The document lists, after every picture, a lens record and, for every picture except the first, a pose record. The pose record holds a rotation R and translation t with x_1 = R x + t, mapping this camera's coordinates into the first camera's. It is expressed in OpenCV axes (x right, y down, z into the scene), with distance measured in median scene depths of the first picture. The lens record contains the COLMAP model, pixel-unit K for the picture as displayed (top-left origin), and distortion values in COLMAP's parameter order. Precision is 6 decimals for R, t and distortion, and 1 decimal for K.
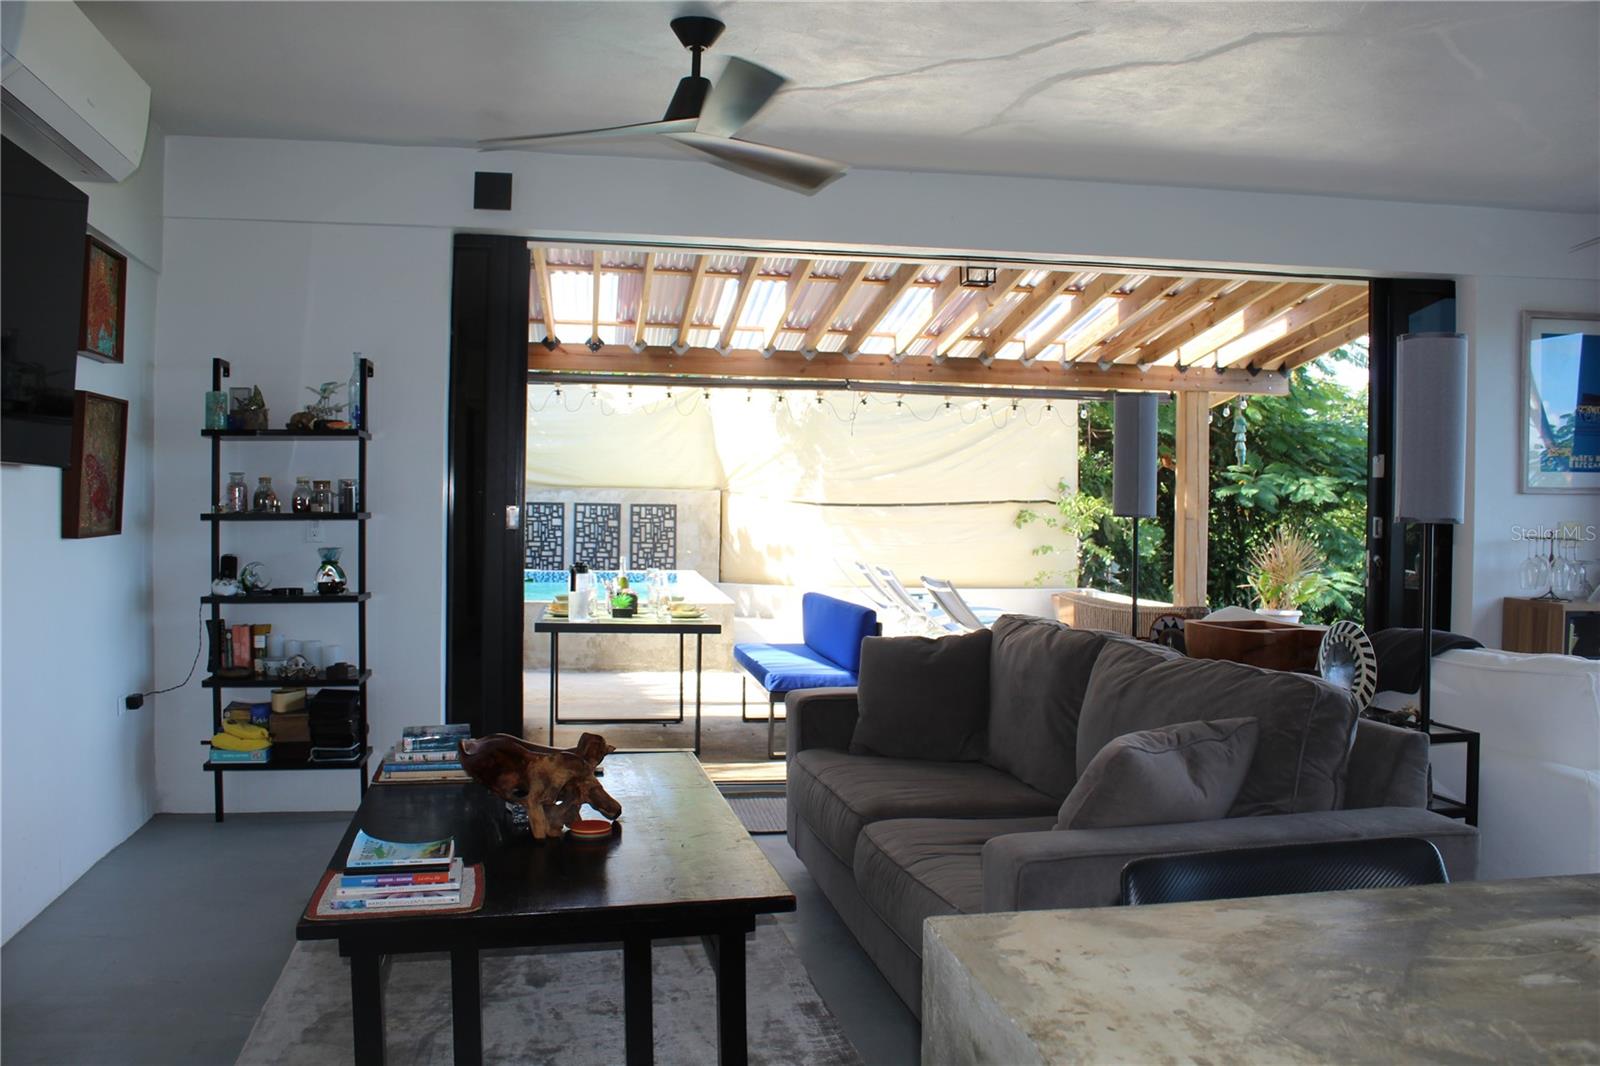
lens RADIAL K [[1327.7, 0, 794.6], [0, 1327.7, 529.6], [0, 0, 1]] dist [-0.162176, 0.131147]
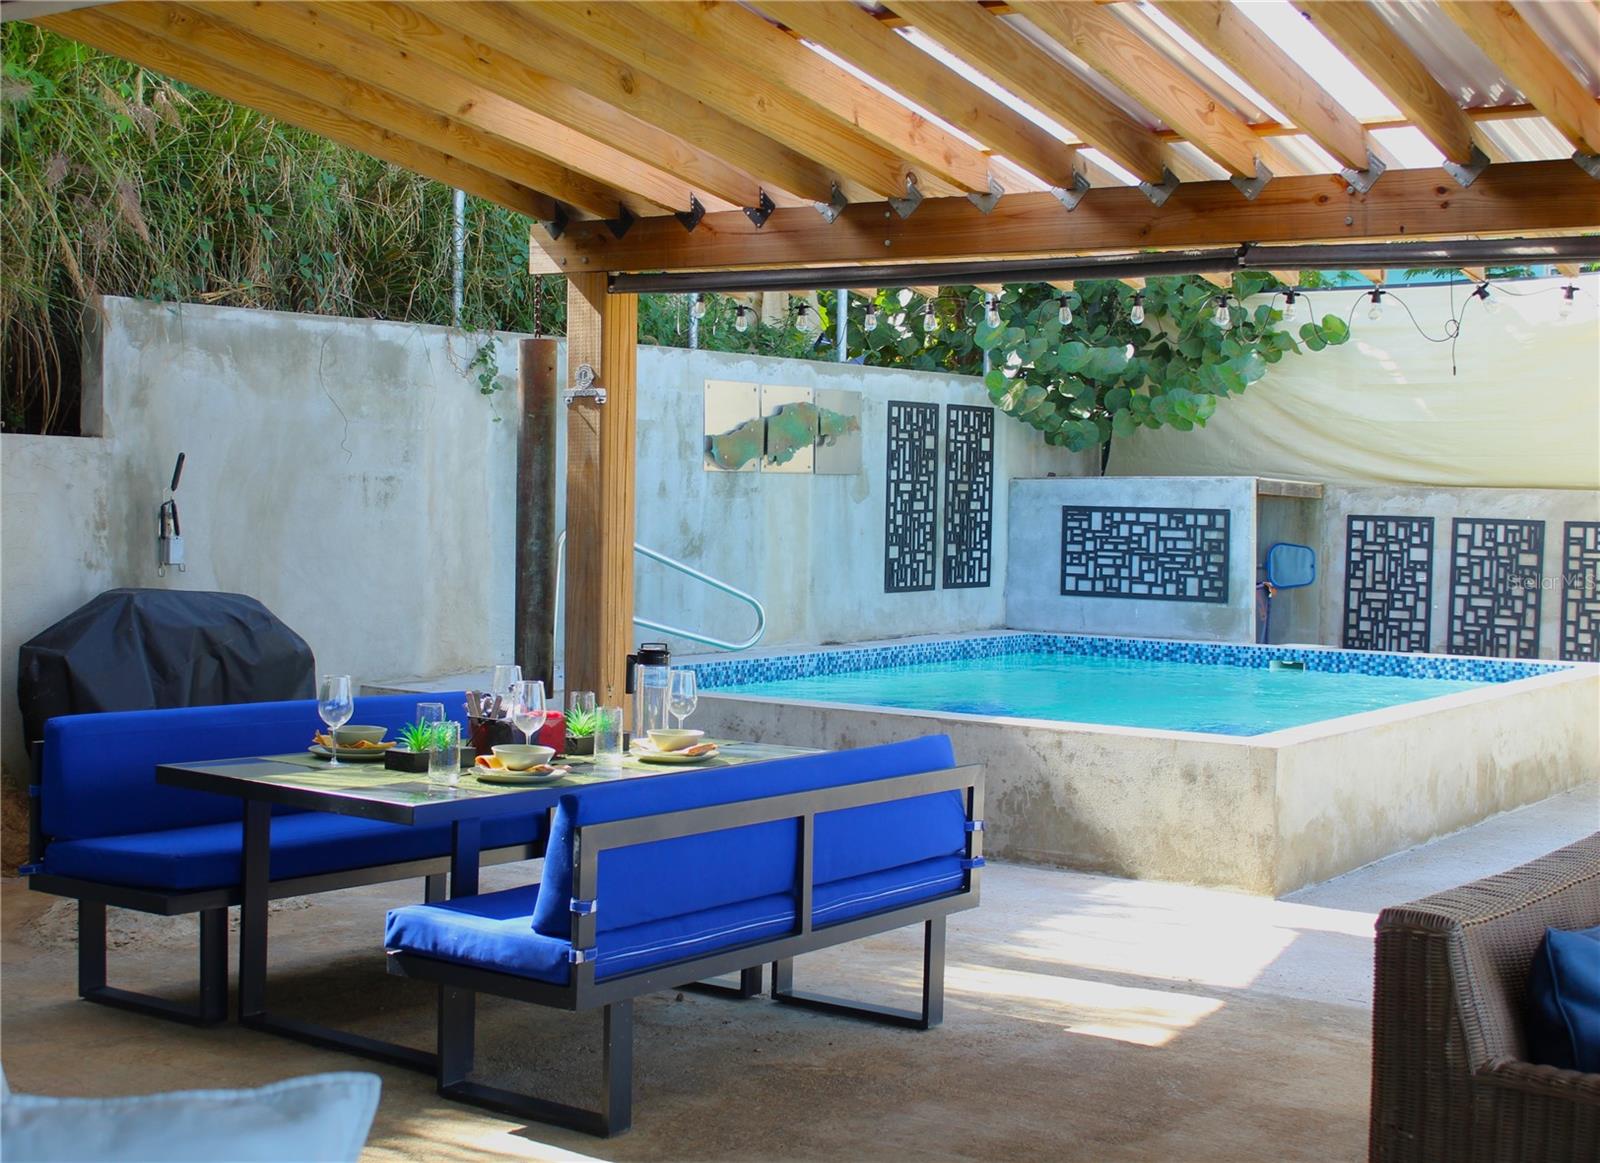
lens RADIAL K [[2167.8, 0, 752.6], [0, 2167.8, 564.7], [0, 0, 1]] dist [-0.062700, 0.000000]
pose [[0.718211, 0.025566, -0.695355, 0.217289], [-0.019293, 0.999672, 0.016828, -0.010903], [0.695558, 0.001330, 0.718469, 0.215460]]
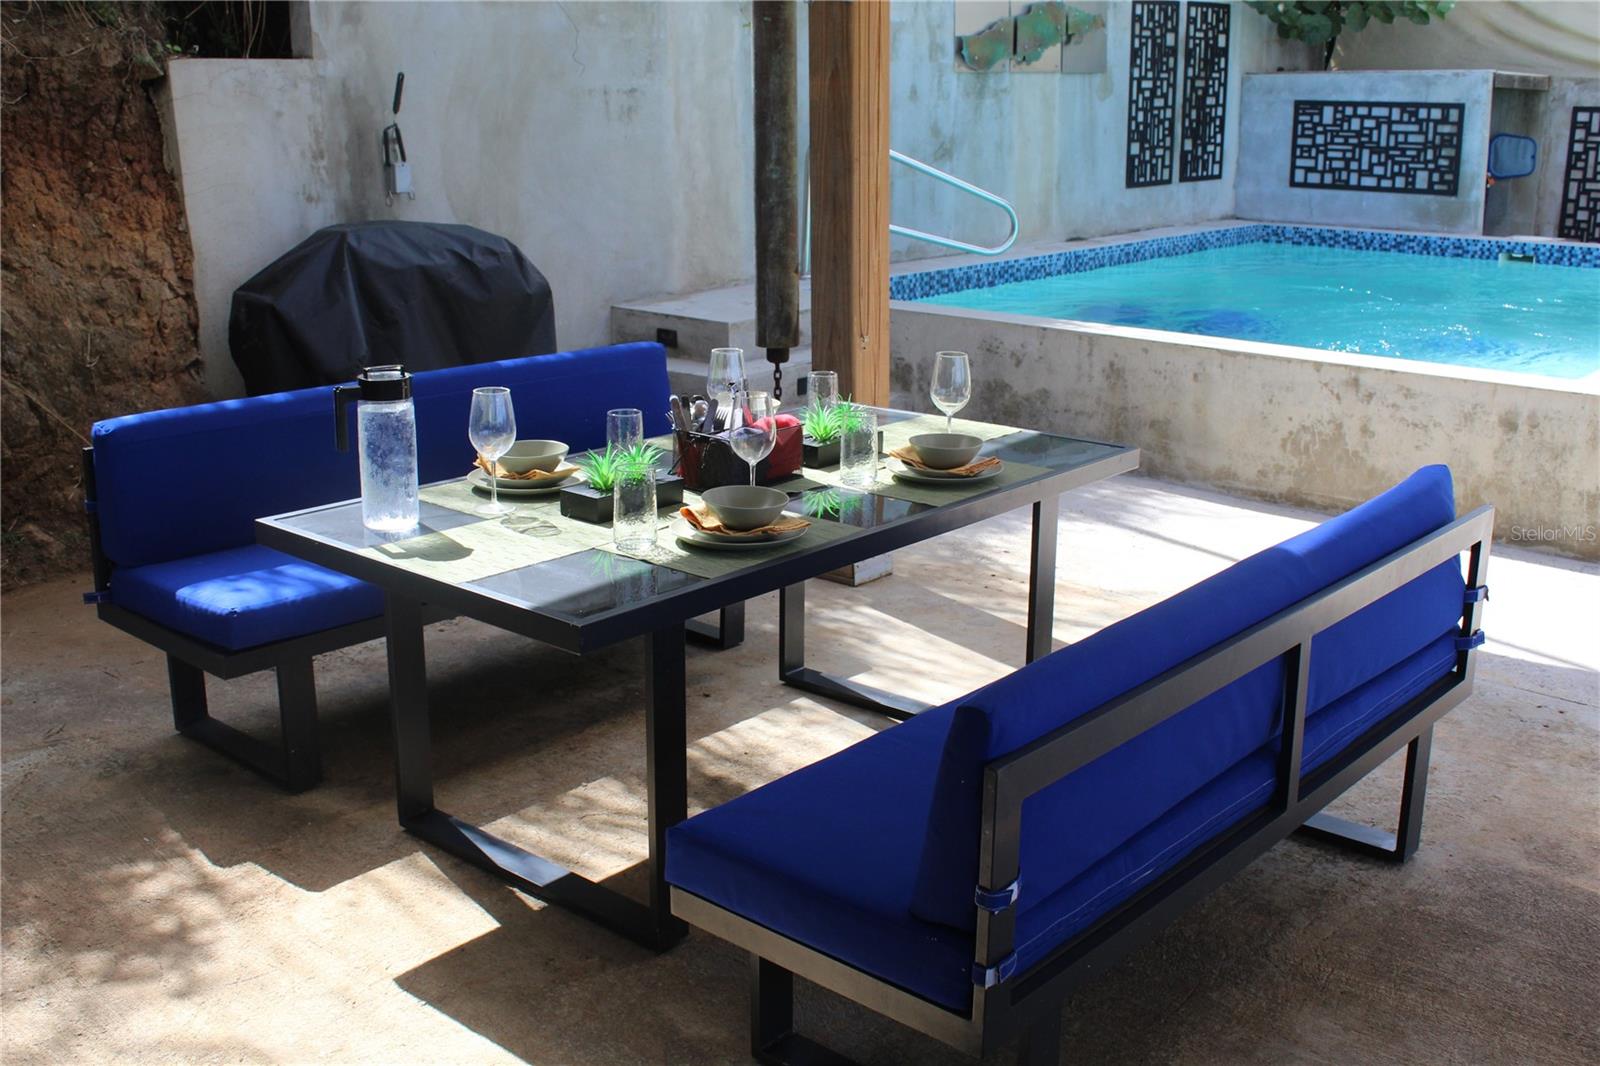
lens RADIAL K [[1621.8, 0, 818.2], [0, 1621.8, 511.5], [0, 0, 1]] dist [-0.080844, 0.000000]
pose [[0.650810, 0.184380, -0.736512, 0.099930], [0.000447, 0.969971, 0.243220, -0.018286], [0.759240, -0.158619, 0.631185, 0.322343]]
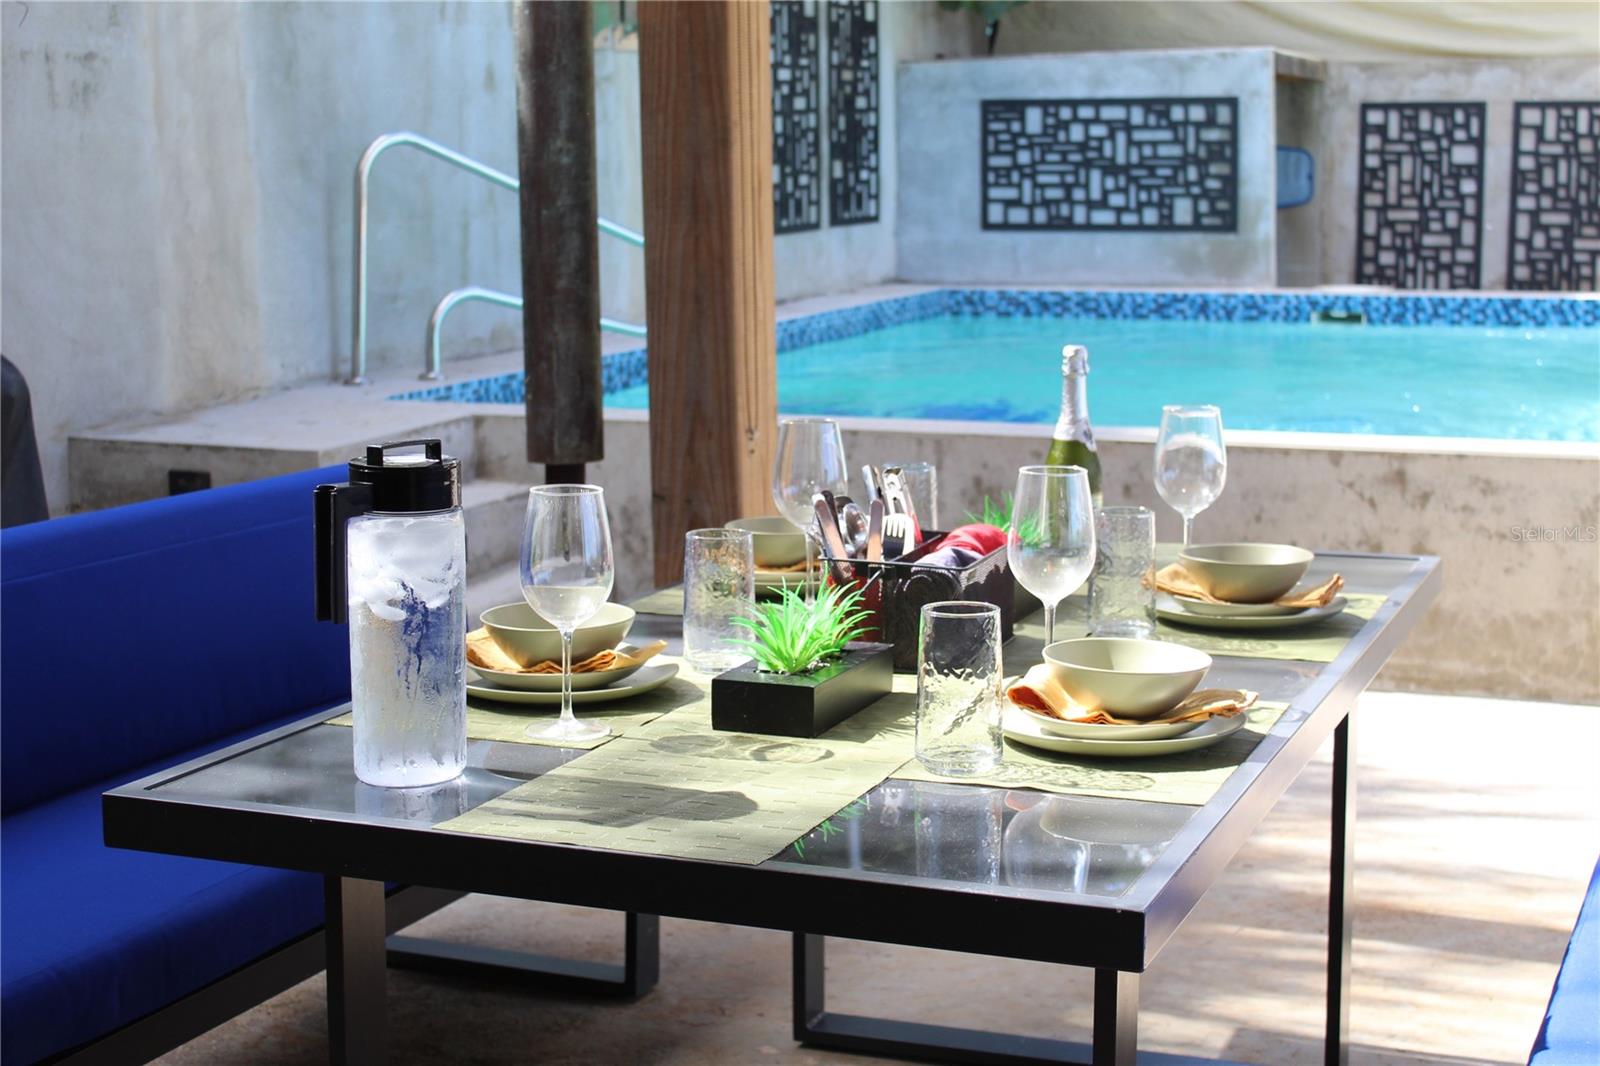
lens RADIAL K [[2506.3, 0, 830.4], [0, 2506.3, 519.6], [0, 0, 1]] dist [-0.032244, 0.000000]
pose [[0.866043, 0.057424, -0.496660, 0.019634], [0.014049, 0.990195, 0.138985, -0.004448], [0.499771, -0.127345, 0.856745, 0.298246]]
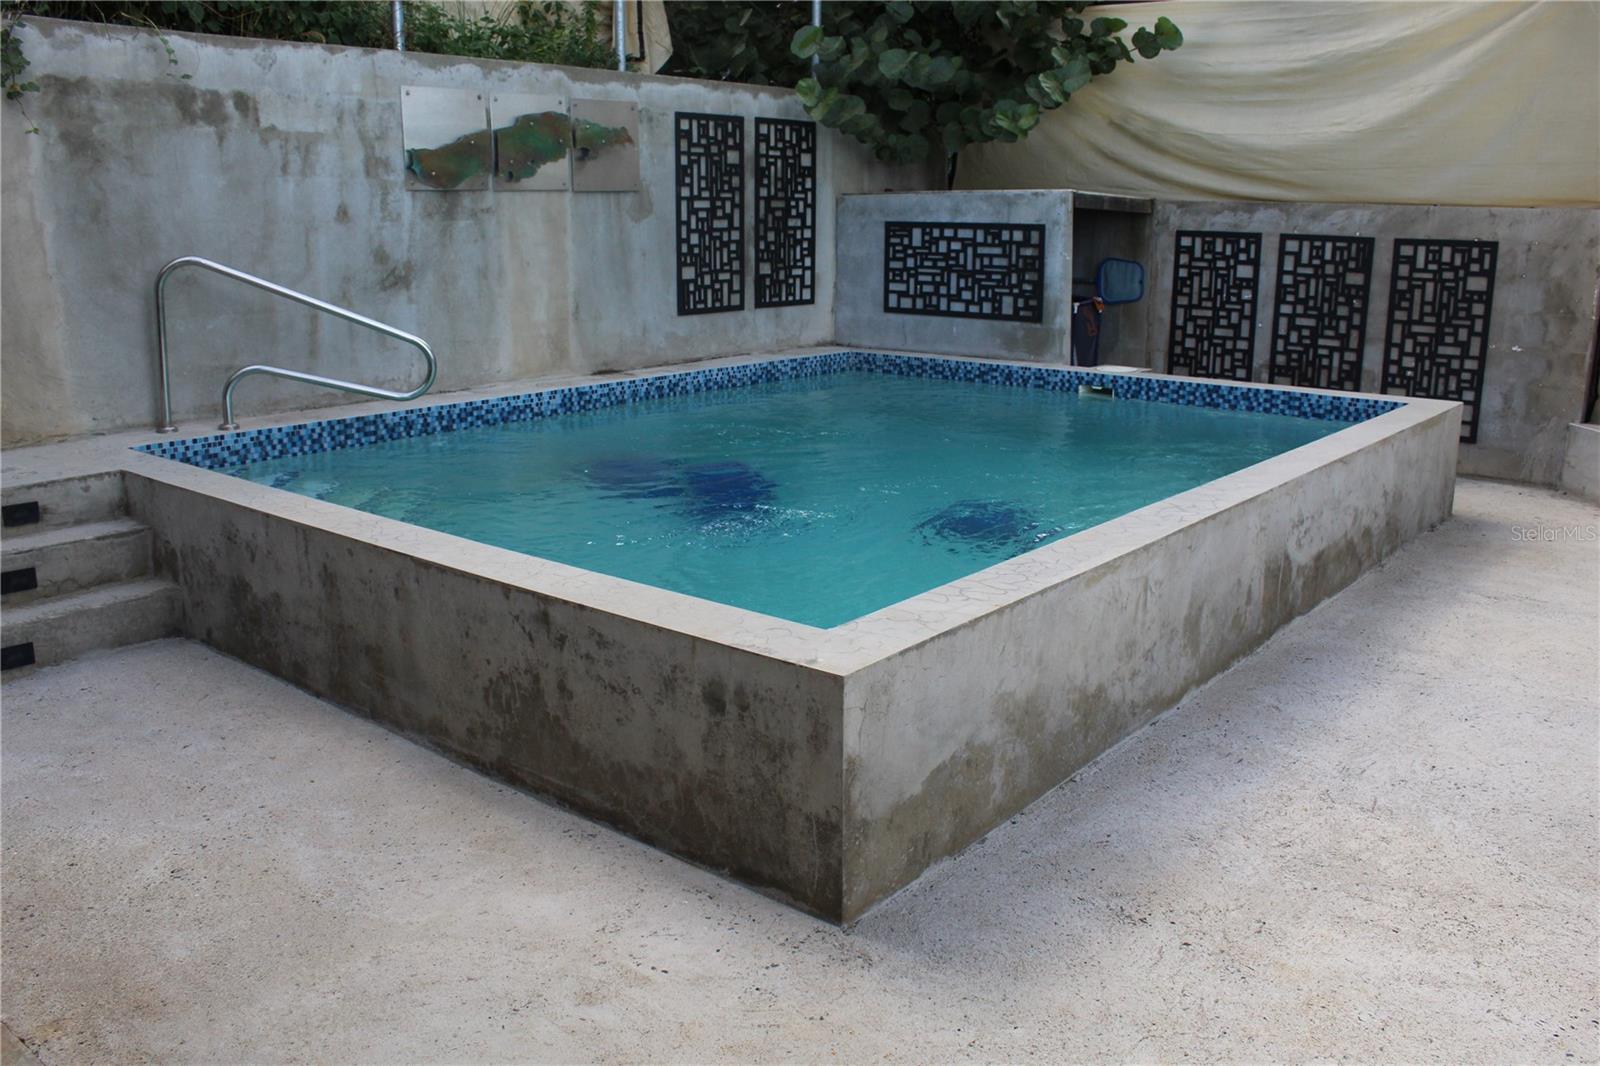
lens RADIAL K [[1327.7, 0, 820.1], [0, 1327.7, 514.5], [0, 0, 1]] dist [-0.162176, 0.131147]
pose [[0.685620, 0.155118, -0.711241, 0.077161], [-0.008379, 0.978650, 0.205361, -0.015645], [0.727911, -0.134840, 0.672282, 0.532946]]
